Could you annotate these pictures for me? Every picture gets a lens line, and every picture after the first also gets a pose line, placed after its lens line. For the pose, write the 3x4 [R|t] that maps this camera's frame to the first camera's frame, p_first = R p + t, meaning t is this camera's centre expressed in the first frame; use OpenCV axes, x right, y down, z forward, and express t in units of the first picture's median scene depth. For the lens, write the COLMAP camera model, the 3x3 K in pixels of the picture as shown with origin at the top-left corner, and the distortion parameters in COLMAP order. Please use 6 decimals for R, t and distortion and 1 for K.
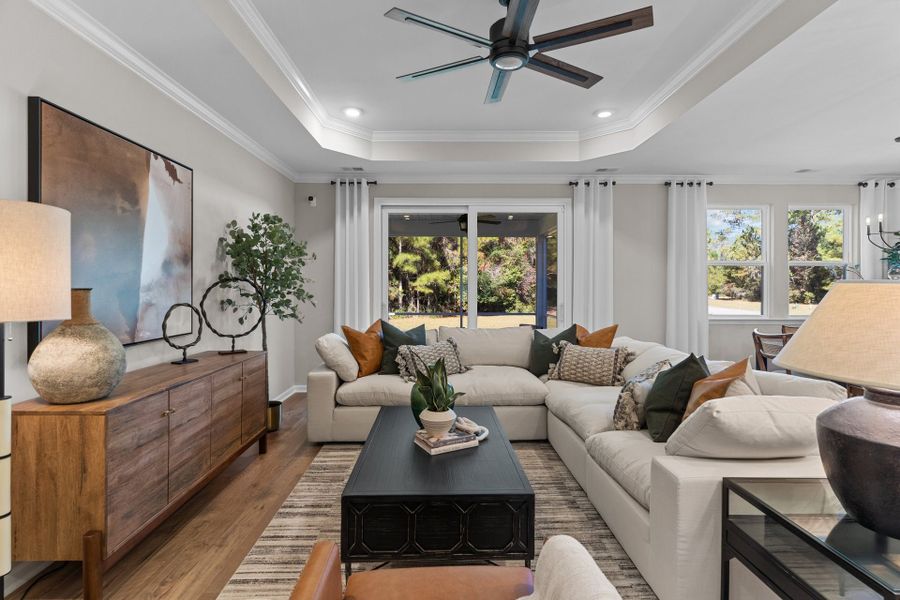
lens RADIAL K [[434.8, 0, 450.2], [0, 434.8, 291.8], [0, 0, 1]] dist [0.004440, -0.001251]
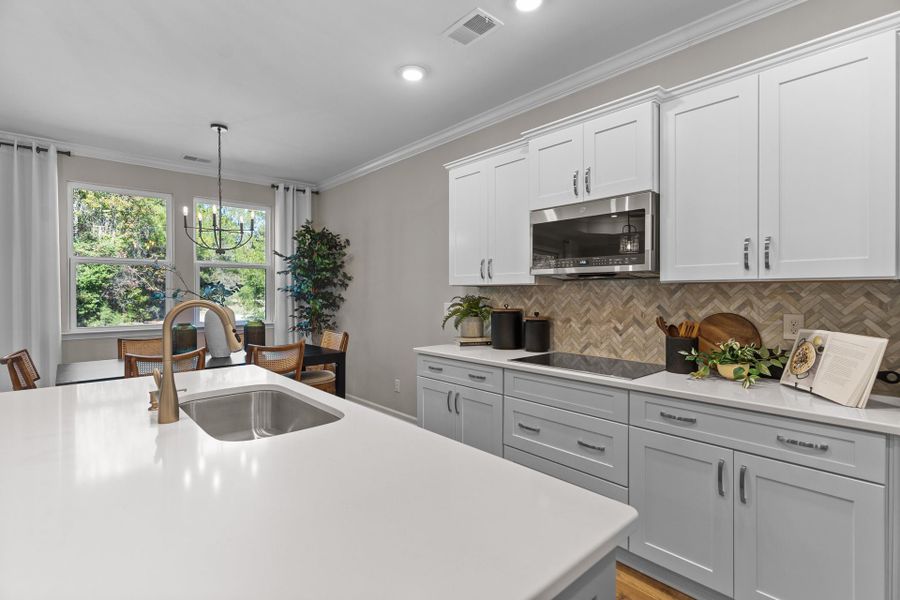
lens RADIAL K [[434.8, 0, 447.2], [0, 434.8, 291.3], [0, 0, 1]] dist [0.004440, -0.001251]
pose [[0.761111, 0.006475, 0.648589, 1.206220], [0.001876, 0.999924, -0.012184, 0.006581], [-0.648619, 0.010490, 0.761041, -0.002284]]
